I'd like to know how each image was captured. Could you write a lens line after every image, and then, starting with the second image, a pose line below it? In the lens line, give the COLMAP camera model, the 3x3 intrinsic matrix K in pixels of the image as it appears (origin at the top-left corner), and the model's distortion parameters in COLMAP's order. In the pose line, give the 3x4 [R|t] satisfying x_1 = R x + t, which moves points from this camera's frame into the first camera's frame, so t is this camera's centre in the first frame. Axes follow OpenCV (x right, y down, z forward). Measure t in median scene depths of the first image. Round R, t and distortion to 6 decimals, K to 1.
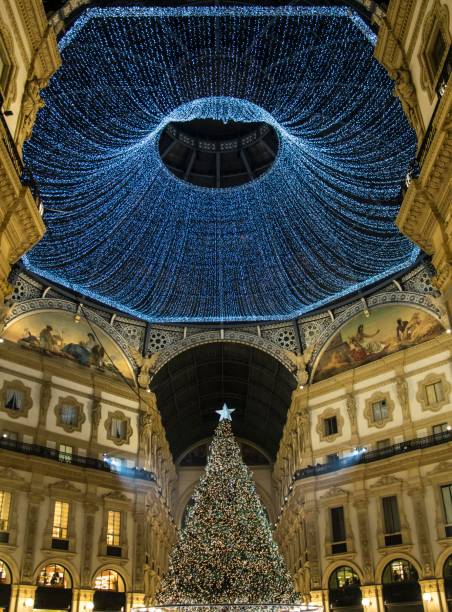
lens RADIAL K [[655.3, 0, 218.4], [0, 655.3, 306.2], [0, 0, 1]] dist [-0.092148, 0.049572]
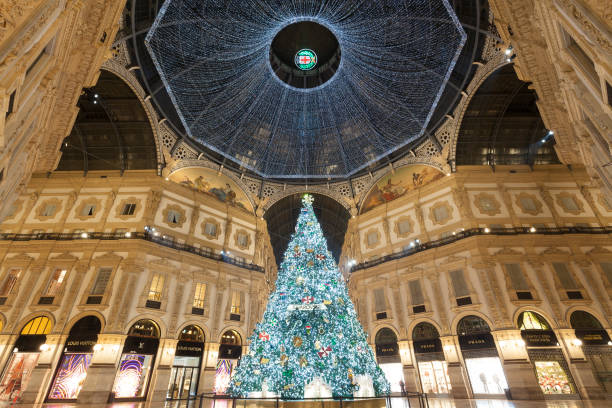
lens RADIAL K [[301.9, 0, 307.6], [0, 301.9, 193.2], [0, 0, 1]] dist [0.003935, 0.000602]
pose [[0.999957, 0.008569, 0.003650, 0.006380], [-0.008274, 0.997208, -0.074221, 0.130973], [-0.004276, 0.074187, 0.997235, 0.246840]]
